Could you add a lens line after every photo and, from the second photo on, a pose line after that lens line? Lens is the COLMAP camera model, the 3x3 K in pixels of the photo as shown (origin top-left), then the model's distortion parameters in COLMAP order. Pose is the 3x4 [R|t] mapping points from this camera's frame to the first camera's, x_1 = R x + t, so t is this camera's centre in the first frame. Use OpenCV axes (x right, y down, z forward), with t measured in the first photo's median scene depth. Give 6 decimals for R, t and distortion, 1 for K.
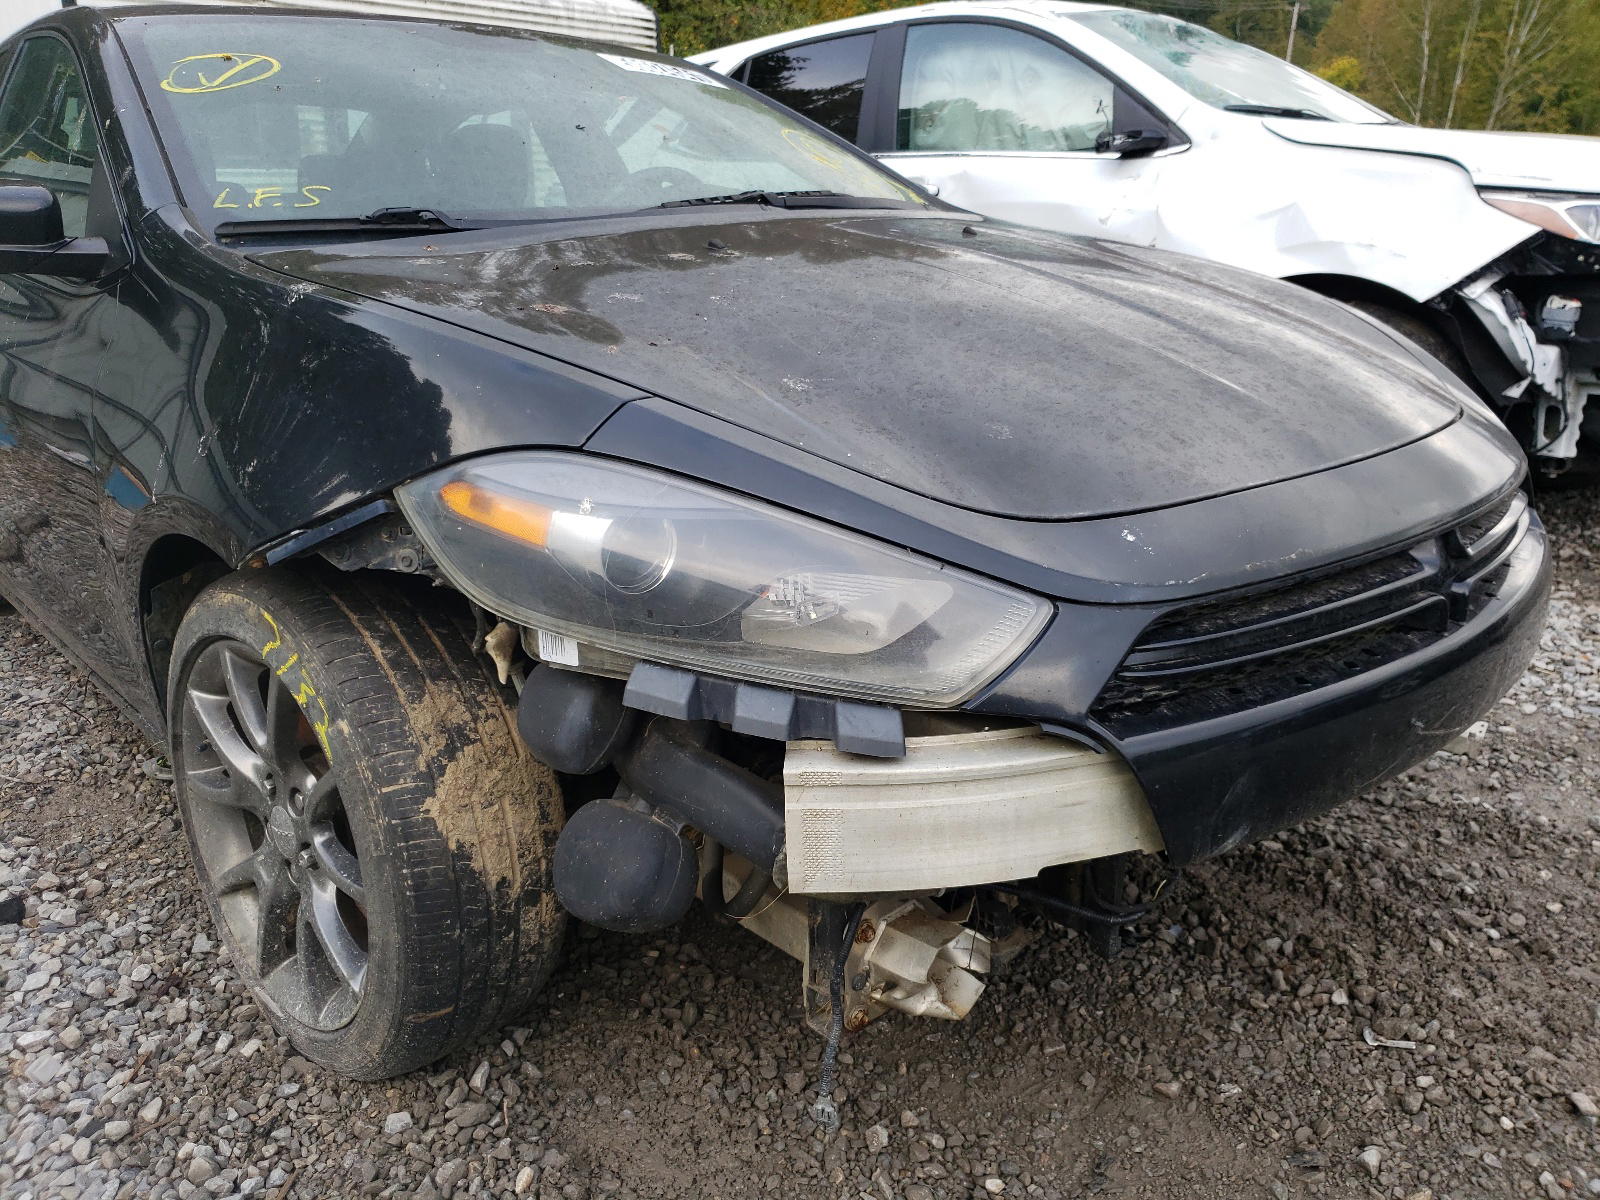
lens RADIAL K [[1191.4, 0, 800.0], [0, 1191.4, 600.0], [0, 0, 1]] dist [0.006222, 0.005548]
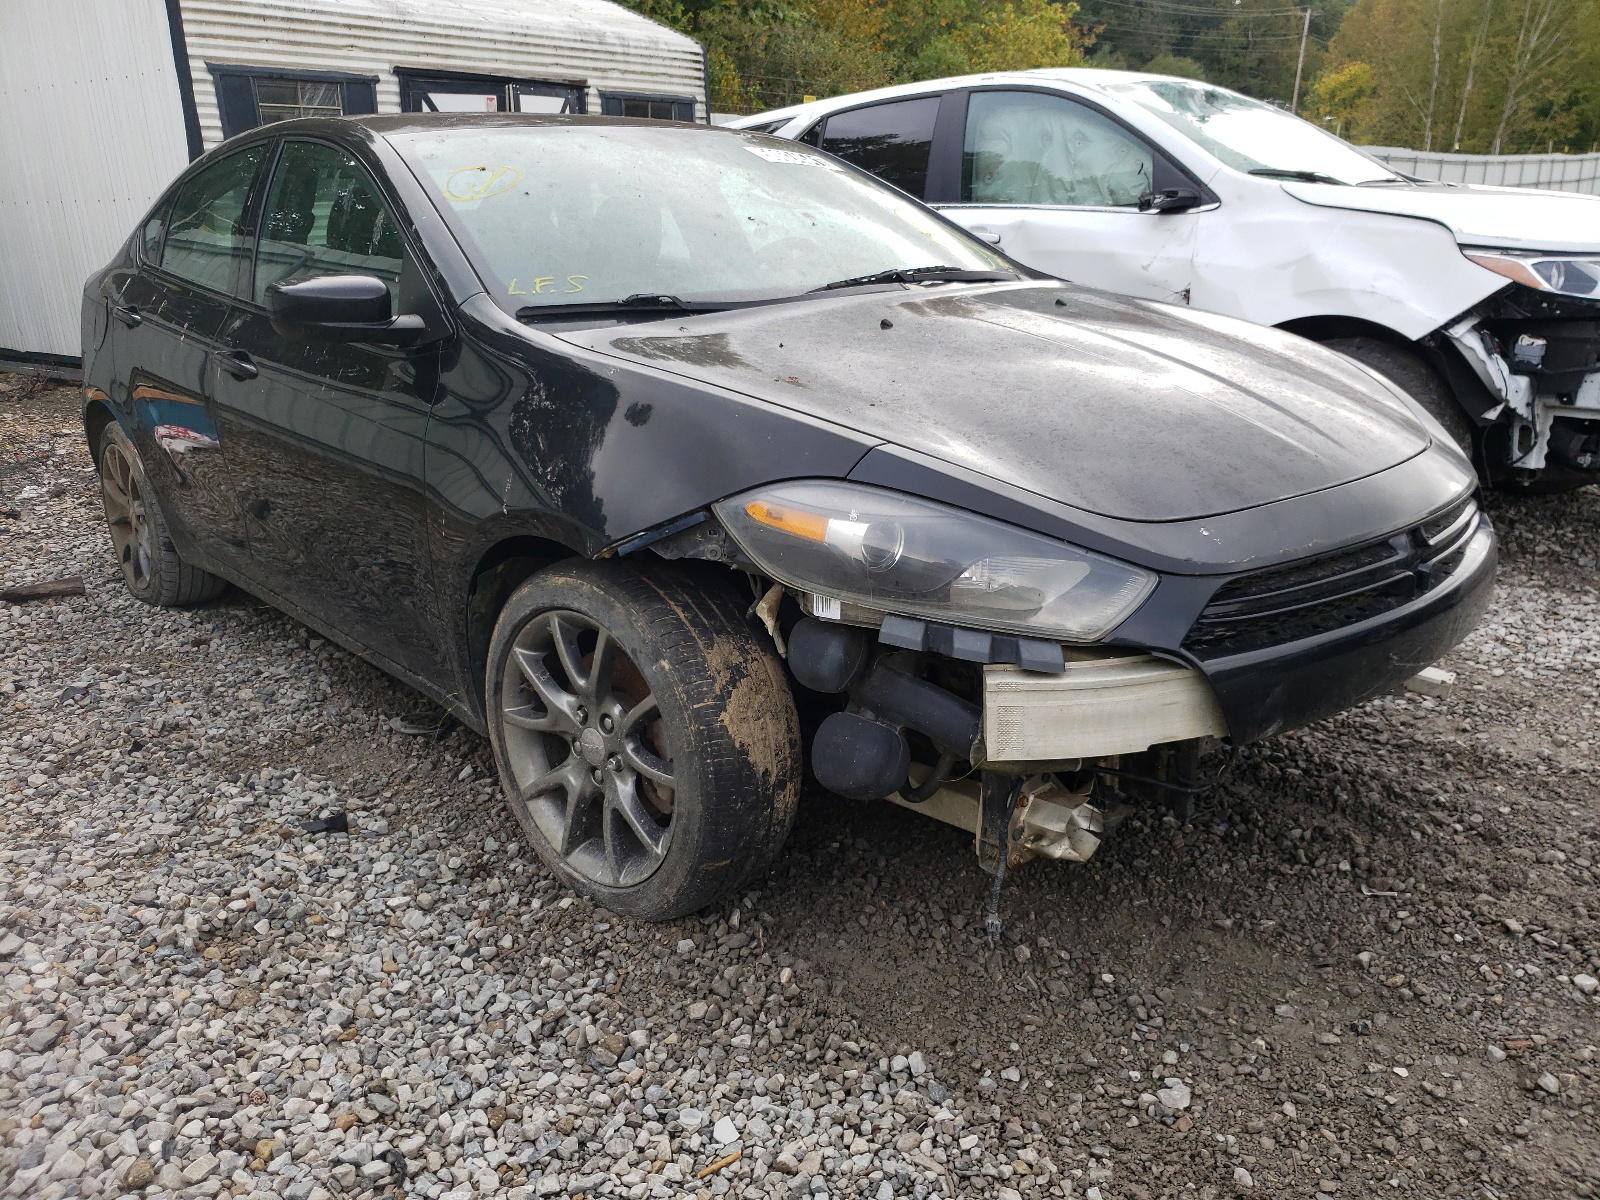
lens RADIAL K [[1223.2, 0, 803.1], [0, 1223.2, 607.2], [0, 0, 1]] dist [-0.001525, 0.007882]
pose [[0.999987, -0.005052, 0.000033, -0.181318], [0.005052, 0.999987, -0.000096, 0.030350], [-0.000033, 0.000096, 1.000000, -0.435015]]
